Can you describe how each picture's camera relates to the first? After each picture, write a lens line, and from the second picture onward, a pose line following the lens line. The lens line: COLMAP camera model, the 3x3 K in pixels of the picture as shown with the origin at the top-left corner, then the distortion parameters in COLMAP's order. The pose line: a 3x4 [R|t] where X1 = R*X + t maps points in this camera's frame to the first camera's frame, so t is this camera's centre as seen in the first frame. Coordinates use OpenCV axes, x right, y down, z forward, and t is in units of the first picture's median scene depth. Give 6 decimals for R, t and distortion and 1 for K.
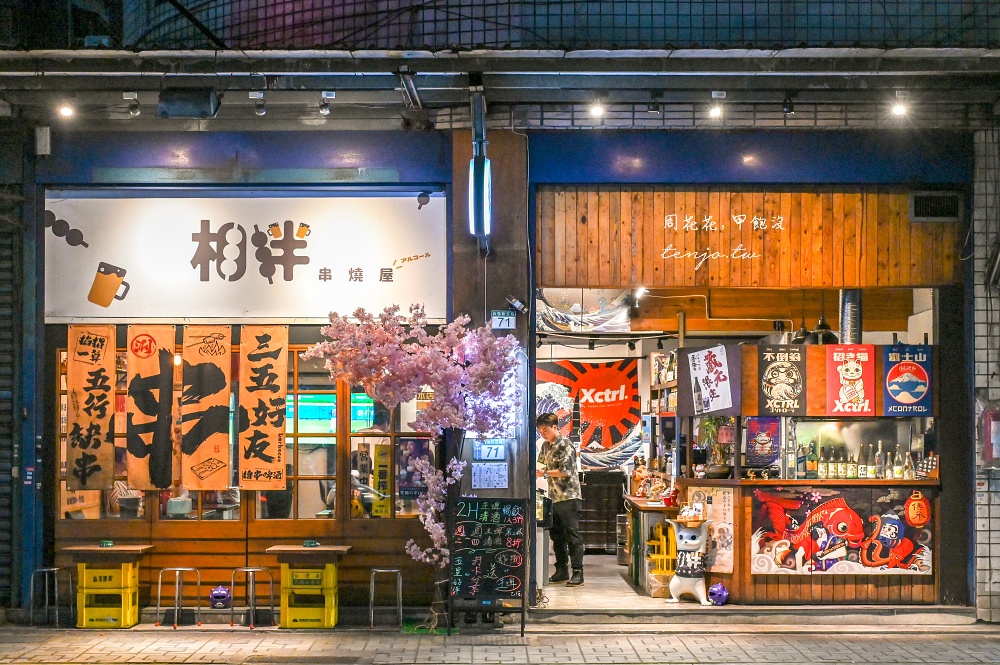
lens RADIAL K [[1430.8, 0, 499.9], [0, 1430.8, 333.0], [0, 0, 1]] dist [-0.176822, 0.000000]
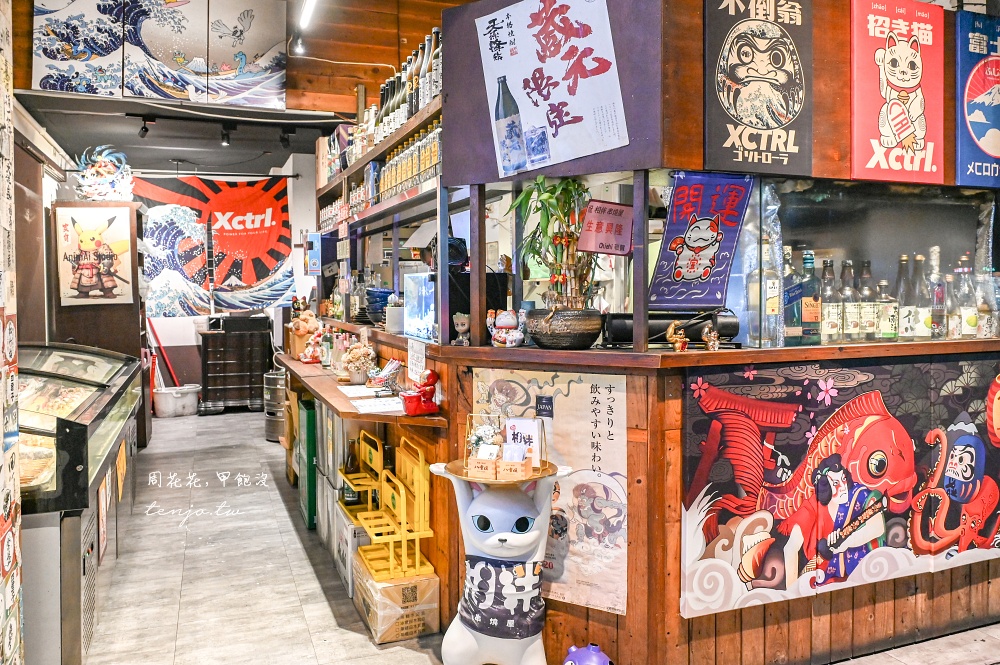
lens RADIAL K [[704.8, 0, 437.3], [0, 704.8, 290.0], [0, 0, 1]] dist [-0.000117, 0.001313]
pose [[0.942563, -0.014660, 0.333706, 0.061232], [-0.009815, 0.997390, 0.071538, 0.075818], [-0.333883, -0.070705, 0.939959, 0.854872]]
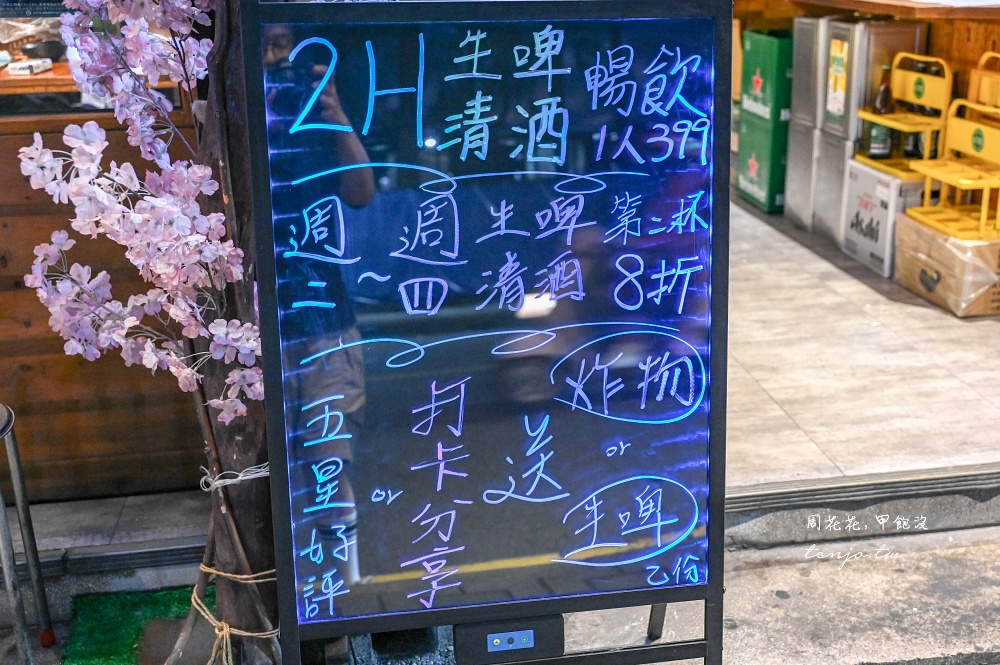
lens RADIAL K [[1156.5, 0, 501.2], [0, 1156.5, 333.0], [0, 0, 1]] dist [-0.002169, 0.000000]
pose [[0.986452, -0.081589, 0.142322, -0.025430], [0.019510, 0.919743, 0.392035, 0.094598], [-0.162885, -0.383947, 0.908874, 0.828896]]
